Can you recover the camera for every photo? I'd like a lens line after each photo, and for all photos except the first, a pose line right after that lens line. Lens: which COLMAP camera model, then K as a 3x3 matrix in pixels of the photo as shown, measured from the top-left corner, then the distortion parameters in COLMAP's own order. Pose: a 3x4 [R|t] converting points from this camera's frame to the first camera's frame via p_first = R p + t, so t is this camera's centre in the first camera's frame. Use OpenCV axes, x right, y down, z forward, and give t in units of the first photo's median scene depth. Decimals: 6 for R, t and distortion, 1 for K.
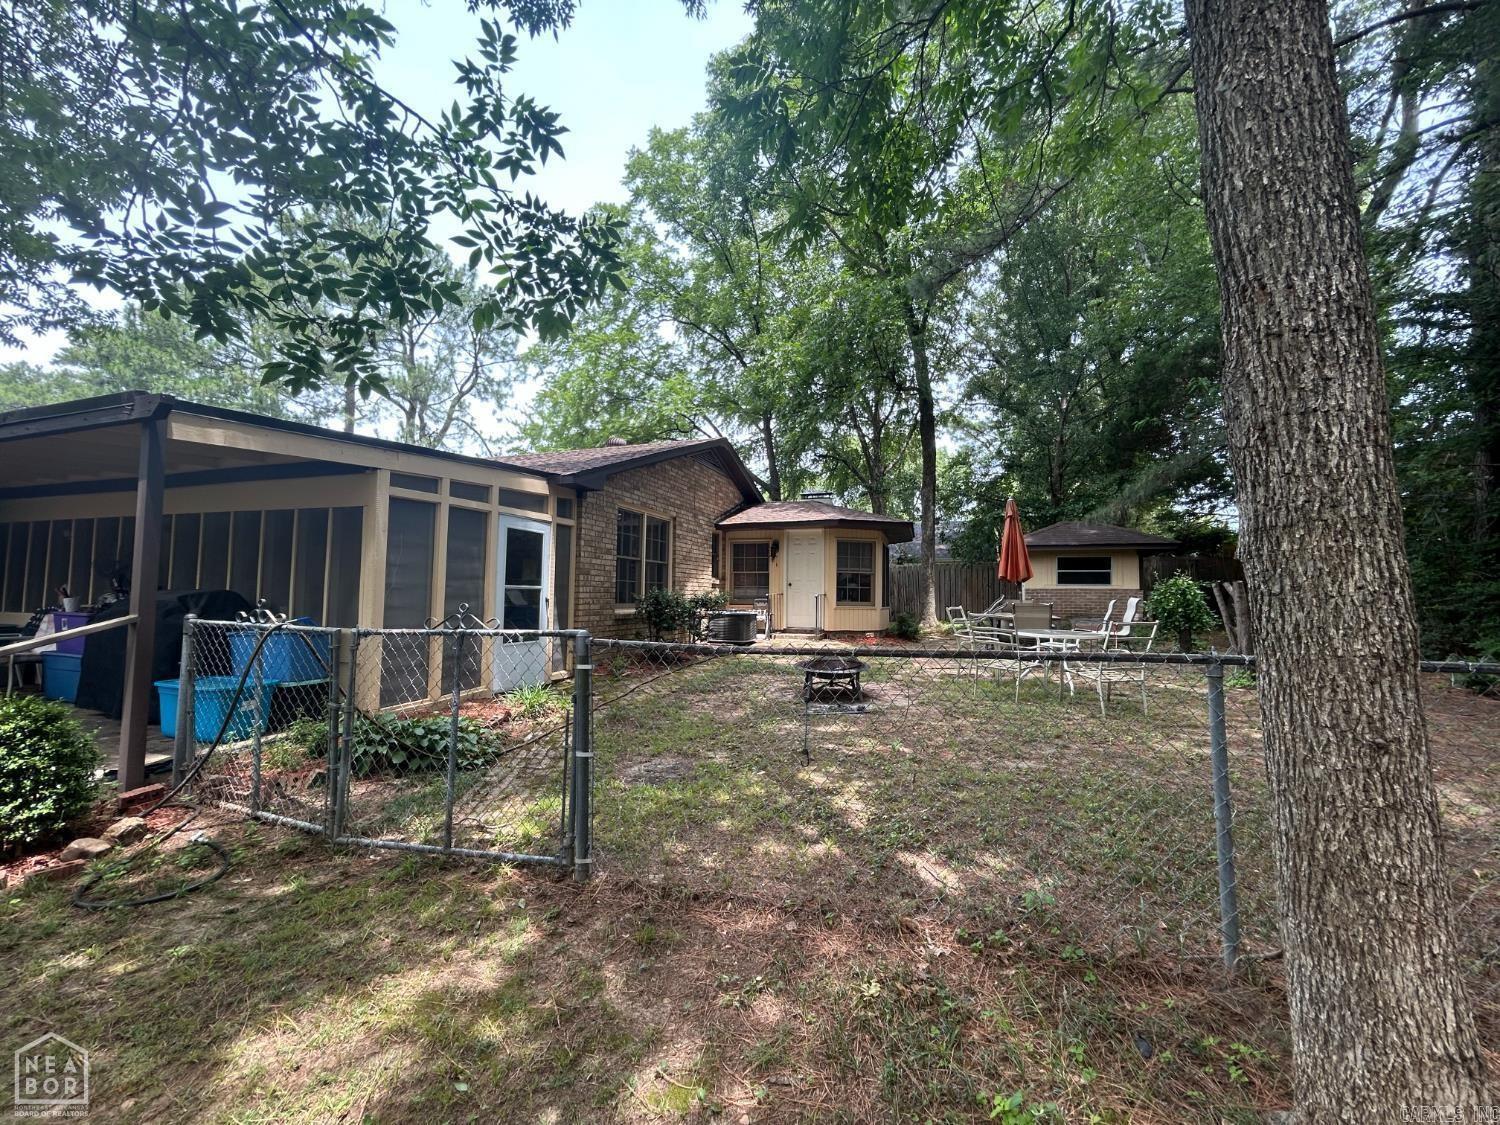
lens RADIAL K [[614.9, 0, 747.4], [0, 614.9, 564.1], [0, 0, 1]] dist [0.002547, 0.000918]
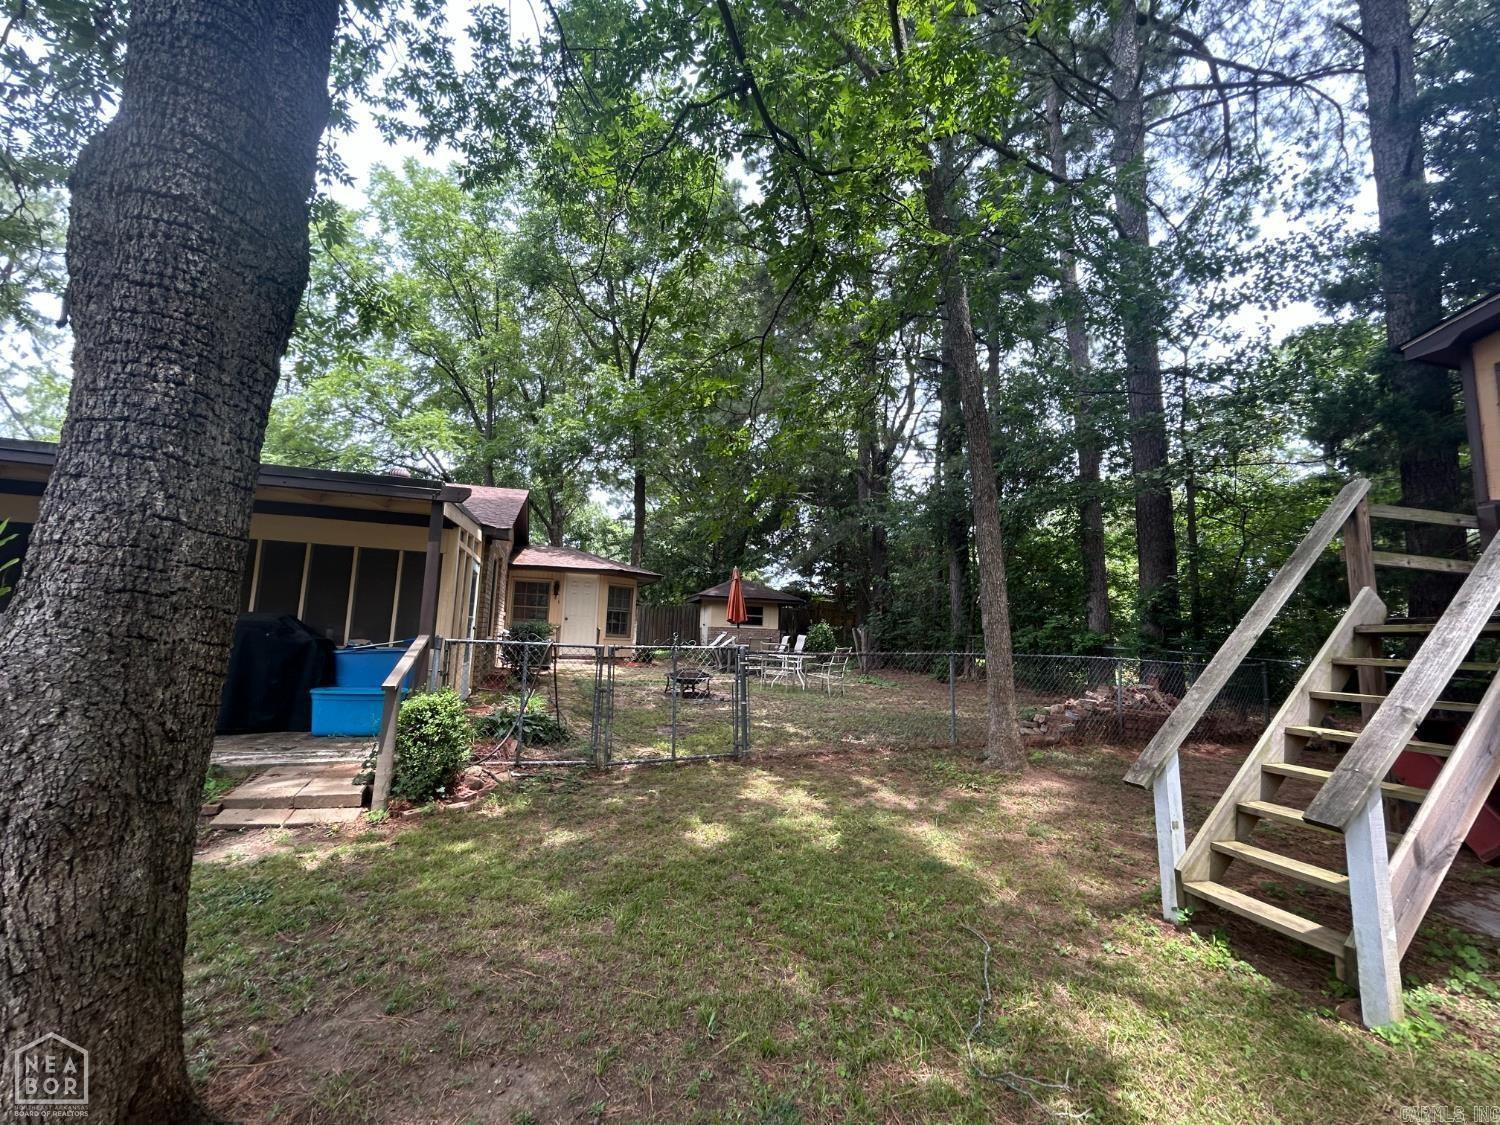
lens RADIAL K [[614.9, 0, 747.4], [0, 614.9, 564.1], [0, 0, 1]] dist [0.002547, 0.000918]
pose [[0.782985, 0.090343, 0.615445, -1.271973], [-0.058409, 0.995704, -0.071853, -0.021734], [-0.619292, 0.020312, 0.784898, -0.576443]]
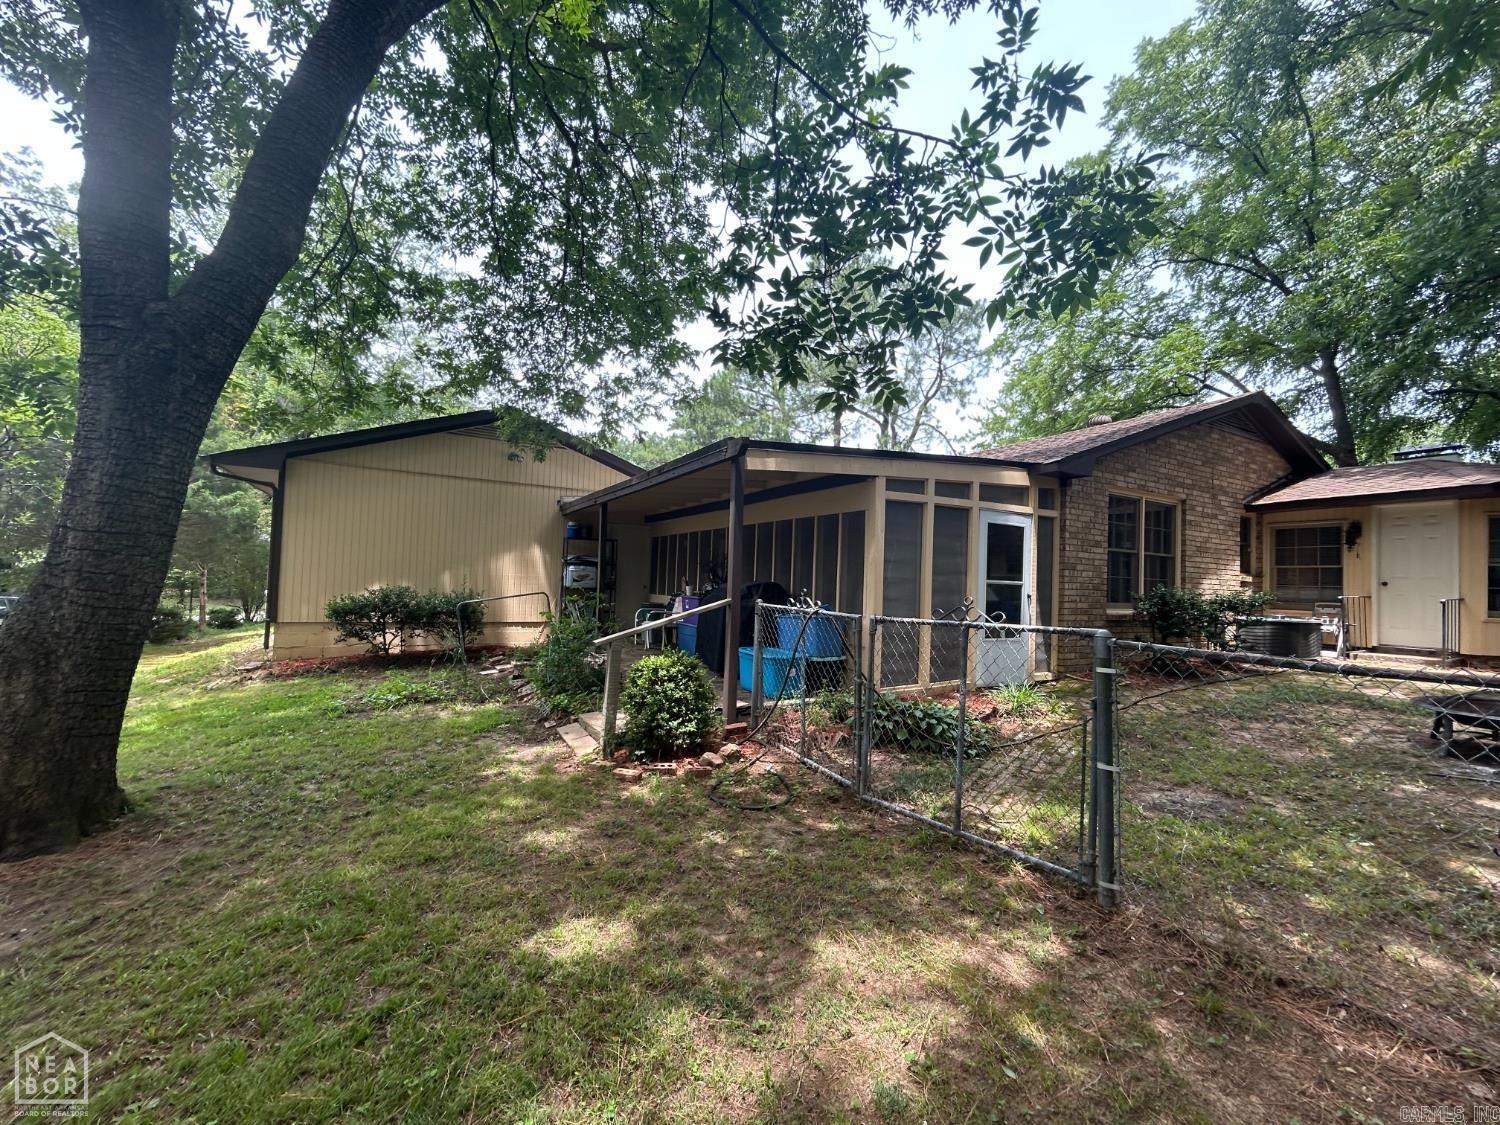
lens RADIAL K [[614.9, 0, 747.4], [0, 614.9, 564.1], [0, 0, 1]] dist [0.002547, 0.000918]
pose [[0.753998, -0.008750, -0.656819, -0.049093], [0.012846, 0.999916, 0.001427, 0.002822], [0.656751, -0.009514, 0.754047, -0.015137]]
